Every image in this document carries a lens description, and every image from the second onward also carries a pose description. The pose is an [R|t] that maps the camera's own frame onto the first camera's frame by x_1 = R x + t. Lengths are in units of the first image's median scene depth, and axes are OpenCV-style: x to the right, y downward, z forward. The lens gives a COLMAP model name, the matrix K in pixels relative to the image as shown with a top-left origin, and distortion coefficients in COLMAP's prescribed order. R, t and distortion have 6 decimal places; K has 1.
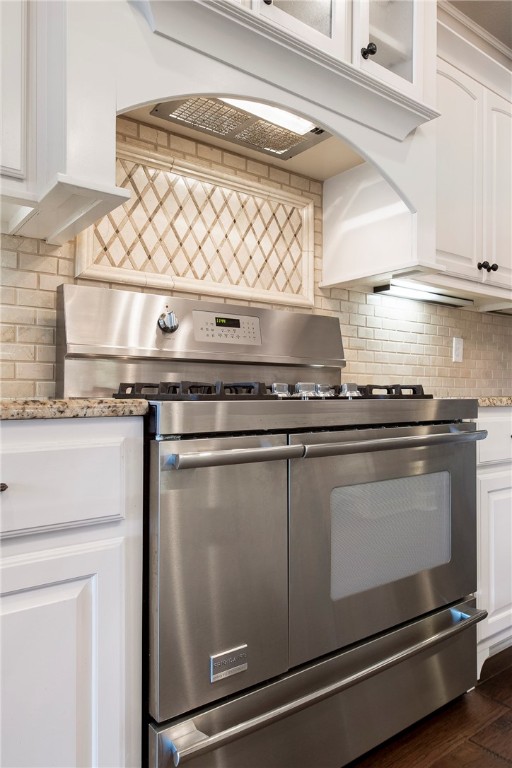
lens RADIAL K [[531.8, 0, 253.8], [0, 531.8, 385.6], [0, 0, 1]] dist [-0.009195, -0.002351]
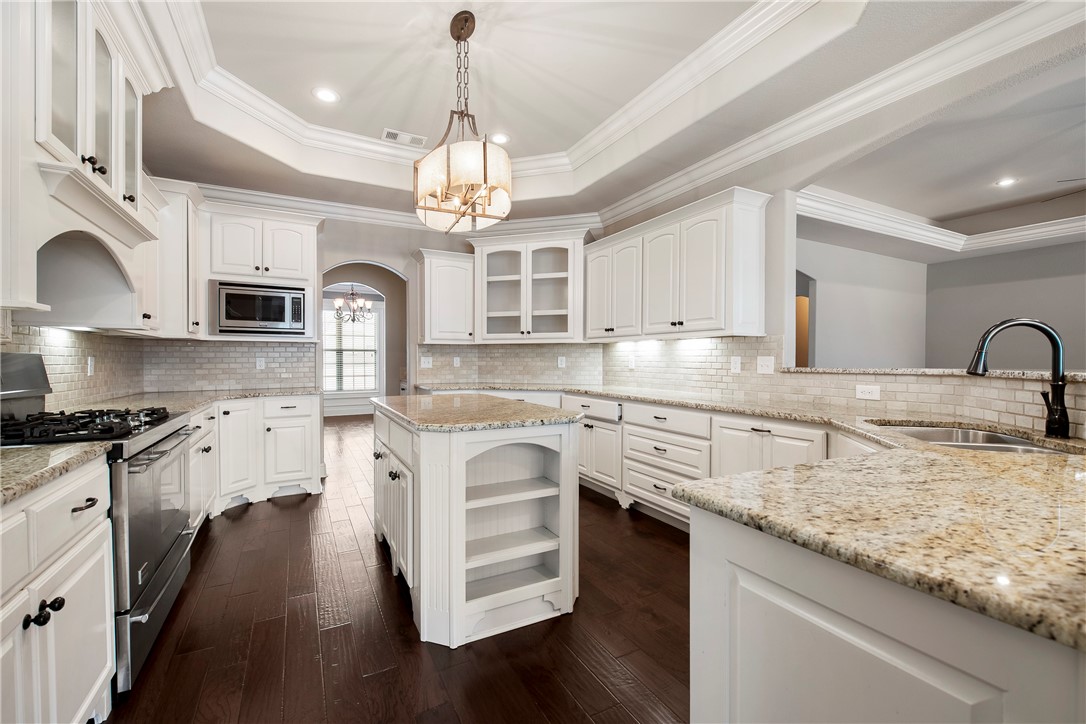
lens RADIAL K [[462.8, 0, 552.9], [0, 462.8, 365.6], [0, 0, 1]] dist [0.004087, 0.000822]
pose [[0.143020, -0.012855, 0.989636, -0.876744], [-0.014021, 0.999789, 0.015013, -0.156317], [-0.989620, -0.016023, 0.142809, -0.400835]]
